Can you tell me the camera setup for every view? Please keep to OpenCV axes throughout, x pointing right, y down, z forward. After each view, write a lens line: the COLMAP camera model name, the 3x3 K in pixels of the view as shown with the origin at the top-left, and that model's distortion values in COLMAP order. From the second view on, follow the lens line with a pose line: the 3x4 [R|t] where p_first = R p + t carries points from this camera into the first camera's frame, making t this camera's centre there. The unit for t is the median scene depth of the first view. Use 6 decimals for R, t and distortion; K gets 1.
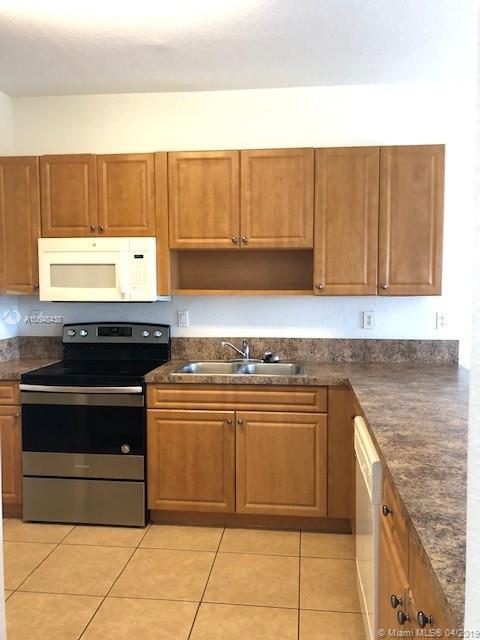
lens RADIAL K [[518.9, 0, 240.0], [0, 518.9, 320.0], [0, 0, 1]] dist [0.014810, 0.004013]
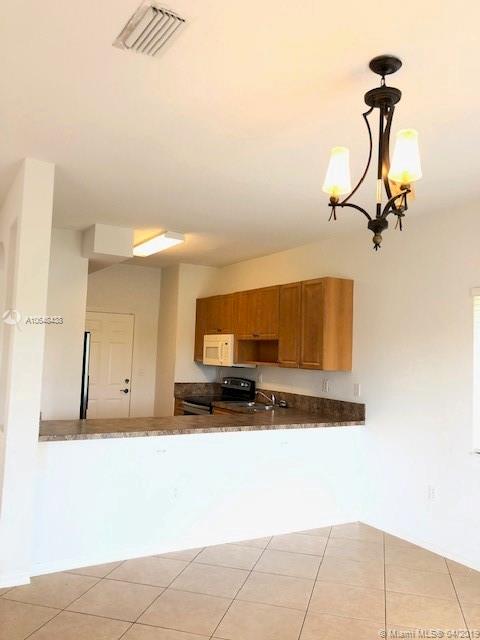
lens RADIAL K [[518.9, 0, 240.0], [0, 518.9, 320.0], [0, 0, 1]] dist [0.014810, 0.004013]
pose [[0.581549, -0.029761, -0.812966, 1.404866], [-0.095279, 0.989961, -0.104397, -0.008018], [0.807912, 0.138171, 0.572876, -0.115394]]
